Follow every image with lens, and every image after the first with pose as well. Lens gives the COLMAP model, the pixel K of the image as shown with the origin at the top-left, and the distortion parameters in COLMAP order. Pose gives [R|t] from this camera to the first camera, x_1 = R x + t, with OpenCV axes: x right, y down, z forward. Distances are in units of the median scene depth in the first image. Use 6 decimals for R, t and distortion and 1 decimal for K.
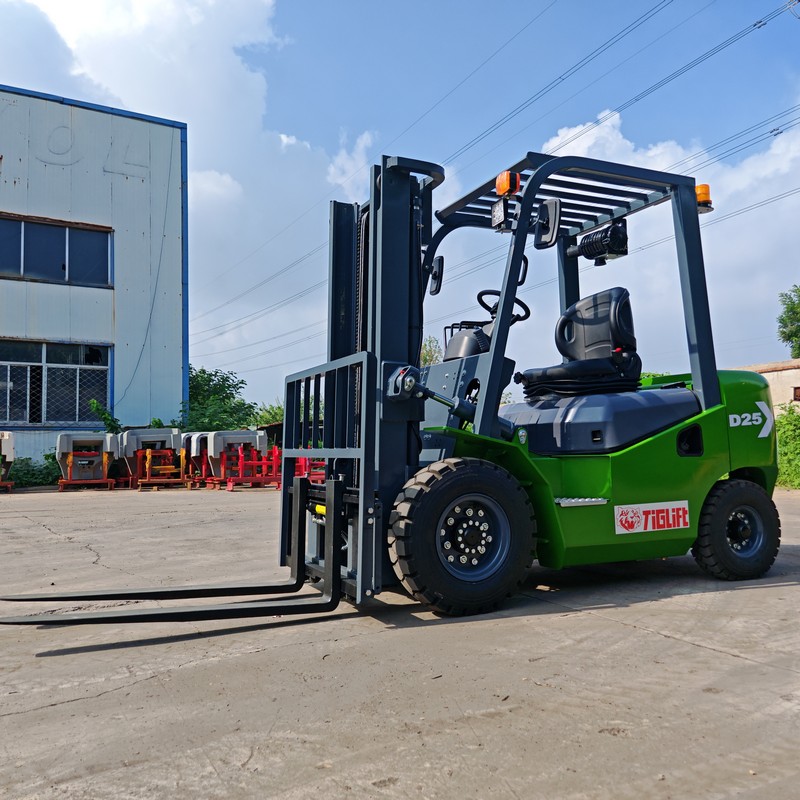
lens RADIAL K [[719.6, 0, 397.0], [0, 719.6, 415.9], [0, 0, 1]] dist [0.082222, -0.104220]
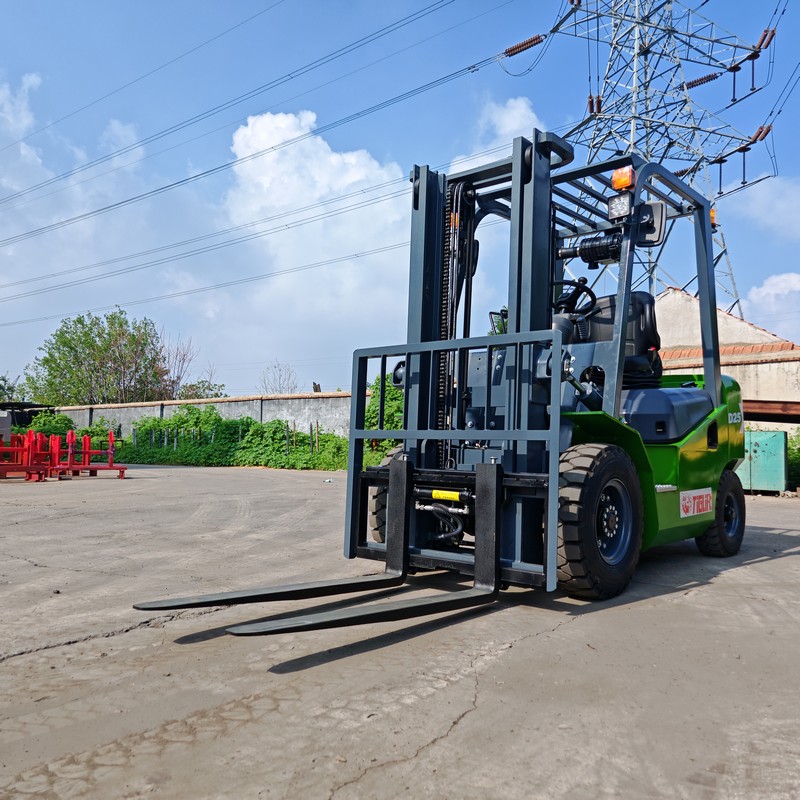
lens RADIAL K [[719.6, 0, 397.0], [0, 719.6, 415.9], [0, 0, 1]] dist [0.082222, -0.104220]
pose [[0.919207, 0.042660, 0.391457, -0.522138], [-0.045956, 0.998943, -0.000949, 0.030708], [-0.391083, -0.017117, 0.920196, 0.163783]]
